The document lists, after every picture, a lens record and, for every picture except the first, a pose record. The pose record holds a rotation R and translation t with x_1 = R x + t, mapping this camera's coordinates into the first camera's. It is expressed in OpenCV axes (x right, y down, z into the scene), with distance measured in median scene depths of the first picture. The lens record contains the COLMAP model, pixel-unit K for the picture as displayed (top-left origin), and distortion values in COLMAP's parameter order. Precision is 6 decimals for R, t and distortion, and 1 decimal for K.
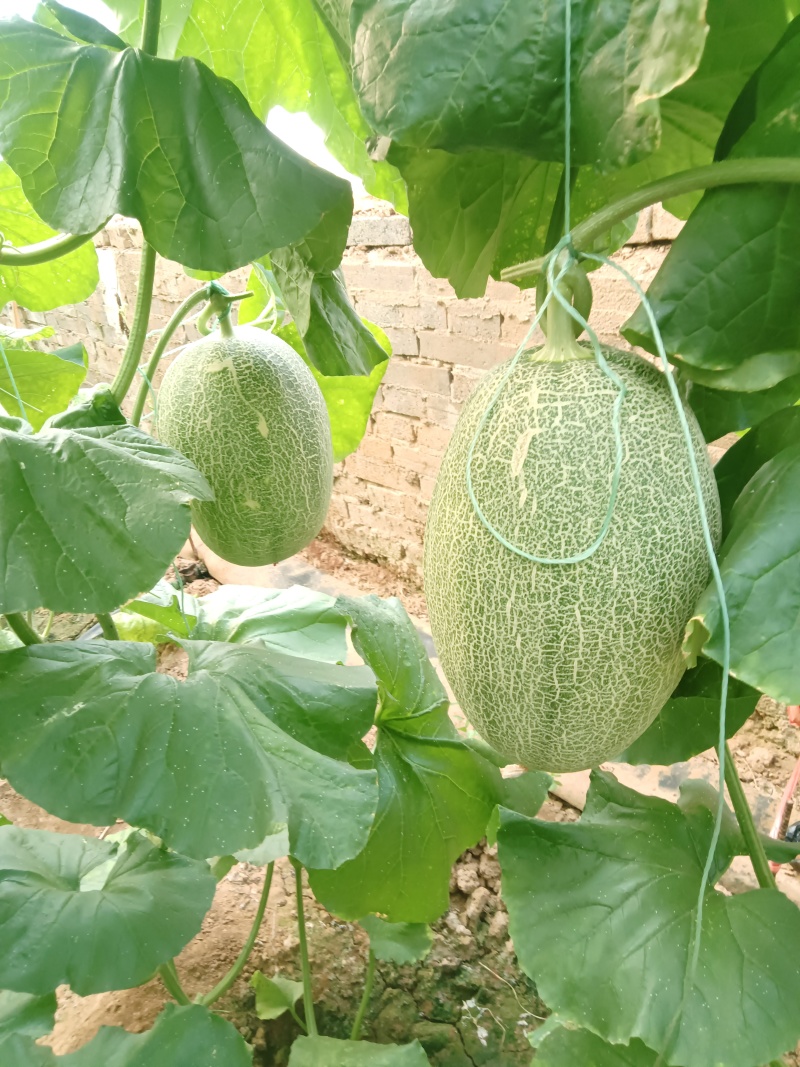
lens RADIAL K [[817.7, 0, 400.3], [0, 817.7, 554.2], [0, 0, 1]] dist [0.057994, -0.062048]
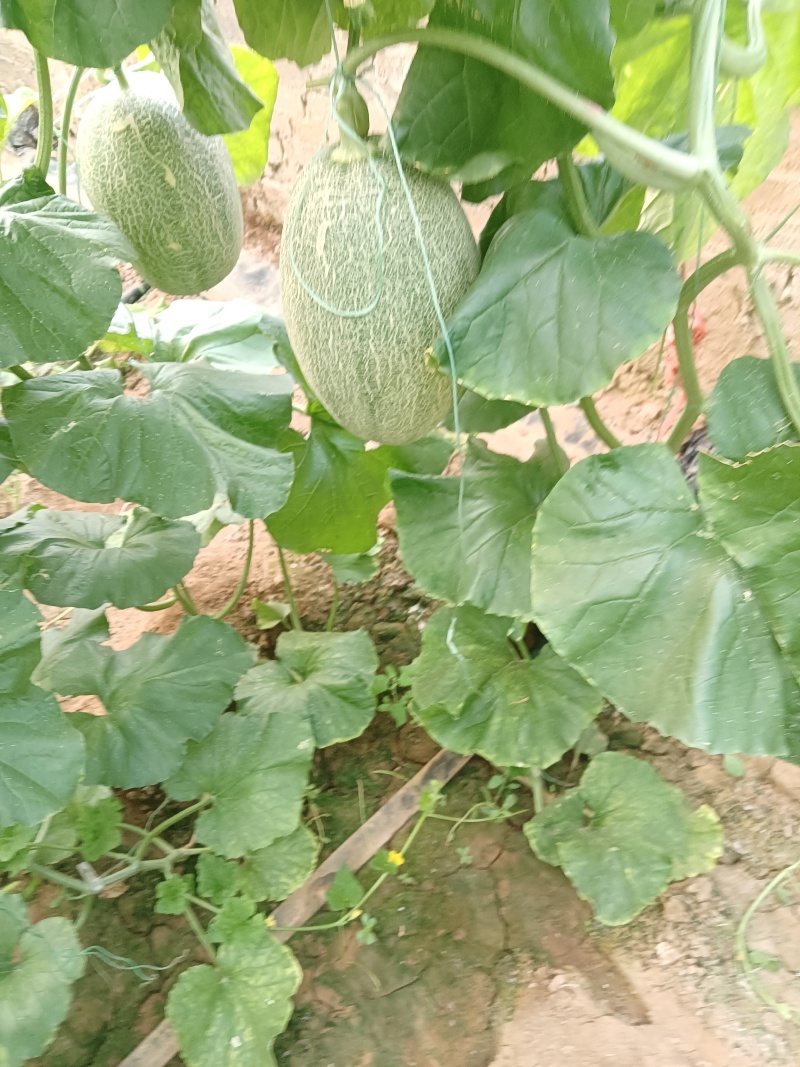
lens RADIAL K [[817.7, 0, 400.3], [0, 817.7, 554.2], [0, 0, 1]] dist [0.057994, -0.062048]
pose [[0.996837, -0.076809, -0.020411, 0.147500], [0.078726, 0.919169, 0.385915, -0.091344], [-0.010881, -0.386302, 0.922308, -0.317575]]
